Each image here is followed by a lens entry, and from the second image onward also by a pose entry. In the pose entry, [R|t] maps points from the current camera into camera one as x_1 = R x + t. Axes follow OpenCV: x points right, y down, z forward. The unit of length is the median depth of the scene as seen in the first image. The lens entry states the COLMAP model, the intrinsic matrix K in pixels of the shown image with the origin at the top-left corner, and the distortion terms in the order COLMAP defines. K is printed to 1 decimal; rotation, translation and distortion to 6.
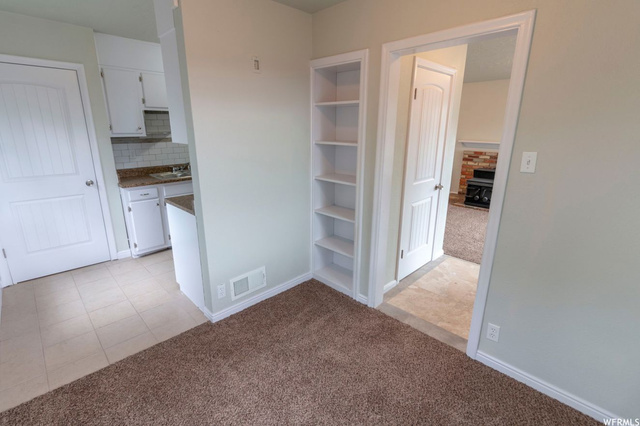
lens RADIAL K [[303.2, 0, 318.4], [0, 303.2, 209.1], [0, 0, 1]] dist [-0.001214, 0.000079]
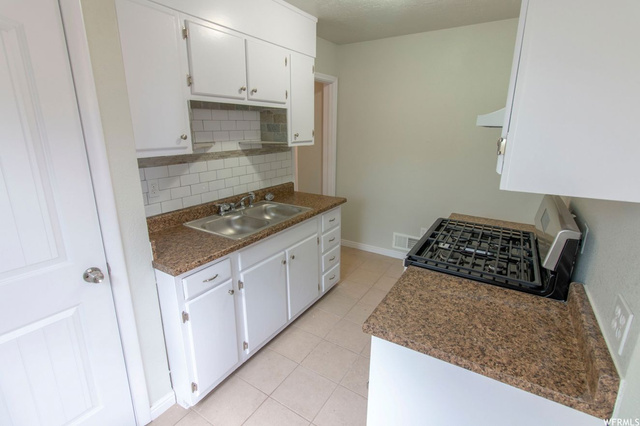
lens RADIAL K [[303.2, 0, 318.4], [0, 303.2, 209.1], [0, 0, 1]] dist [-0.001214, 0.000079]
pose [[0.977069, -0.057319, 0.205062, -0.514759], [0.059469, 0.998221, -0.004333, -0.146797], [-0.204449, 0.016428, 0.978739, 0.517658]]
